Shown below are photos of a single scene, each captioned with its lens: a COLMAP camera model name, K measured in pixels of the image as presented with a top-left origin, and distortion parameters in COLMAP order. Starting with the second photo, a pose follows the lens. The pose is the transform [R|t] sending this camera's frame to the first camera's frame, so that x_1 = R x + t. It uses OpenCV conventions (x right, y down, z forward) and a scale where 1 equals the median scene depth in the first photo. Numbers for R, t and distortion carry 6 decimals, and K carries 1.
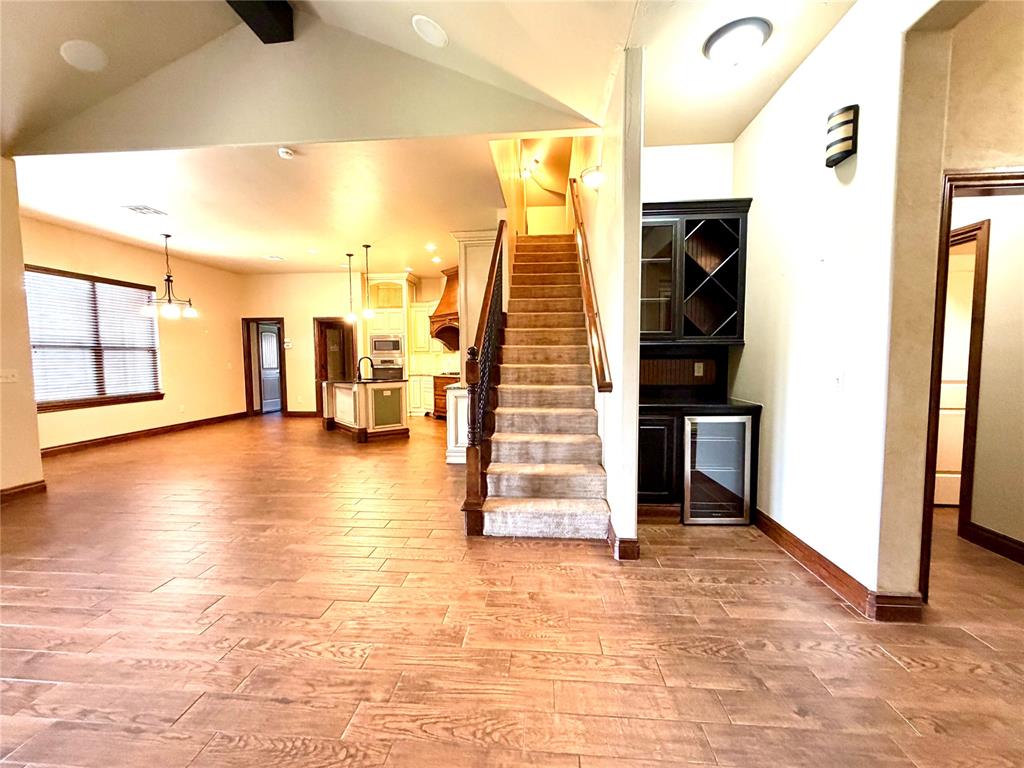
lens RADIAL K [[426.5, 0, 509.8], [0, 426.5, 386.1], [0, 0, 1]] dist [-0.000476, -0.000221]
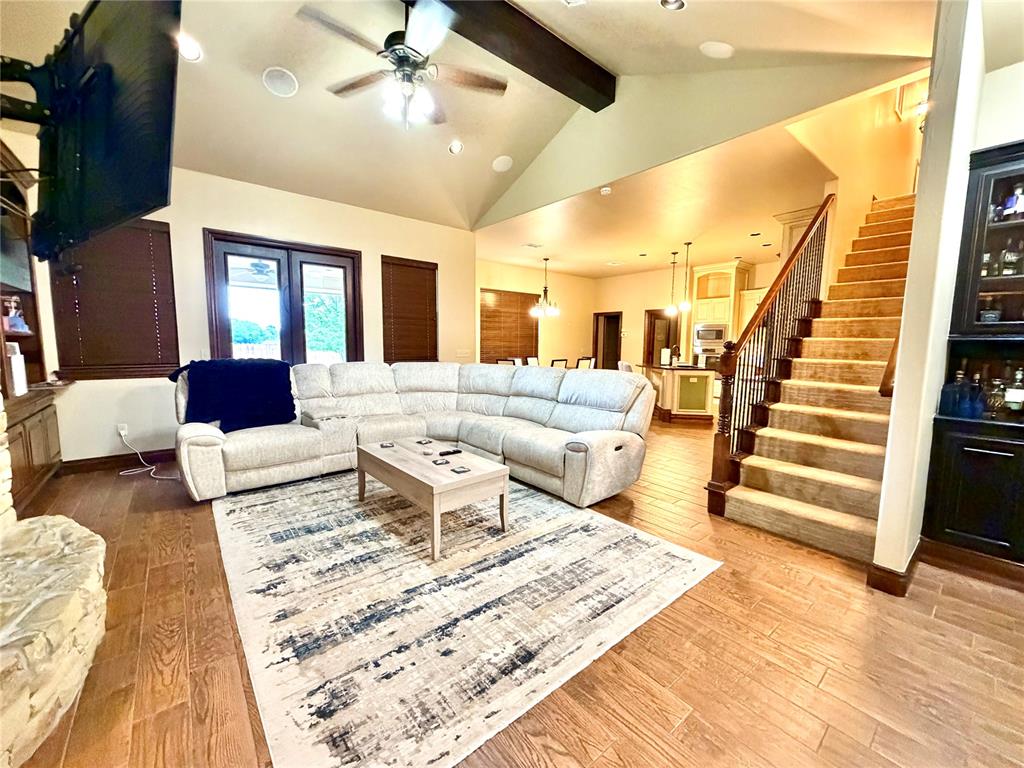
lens RADIAL K [[407.2, 0, 508.6], [0, 407.2, 385.2], [0, 0, 1]] dist [0.001003, 0.000140]
pose [[0.693326, 0.089989, -0.714983, 0.122579], [-0.064490, 0.995939, 0.062814, -0.004992], [0.717732, 0.002559, 0.696315, -0.049388]]
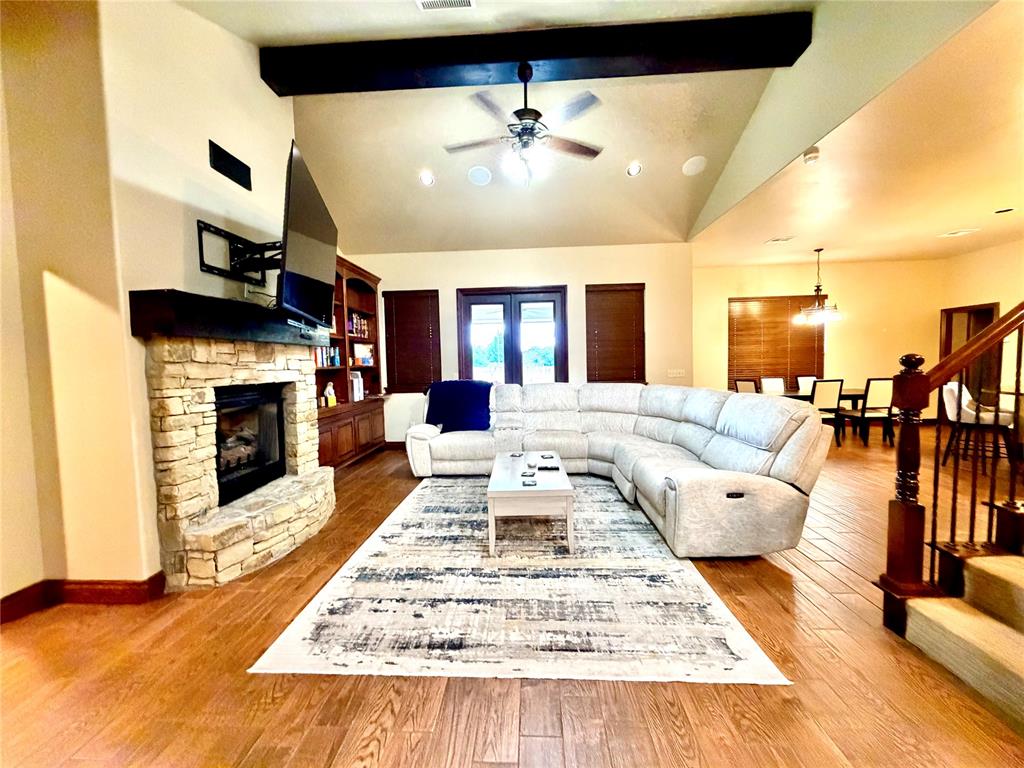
lens RADIAL K [[407.2, 0, 508.6], [0, 407.2, 385.2], [0, 0, 1]] dist [0.001003, 0.000140]
pose [[0.026263, 0.060903, -0.997798, 0.244197], [-0.045745, 0.997170, 0.059661, -0.024416], [0.998608, 0.044077, 0.028974, 0.161194]]
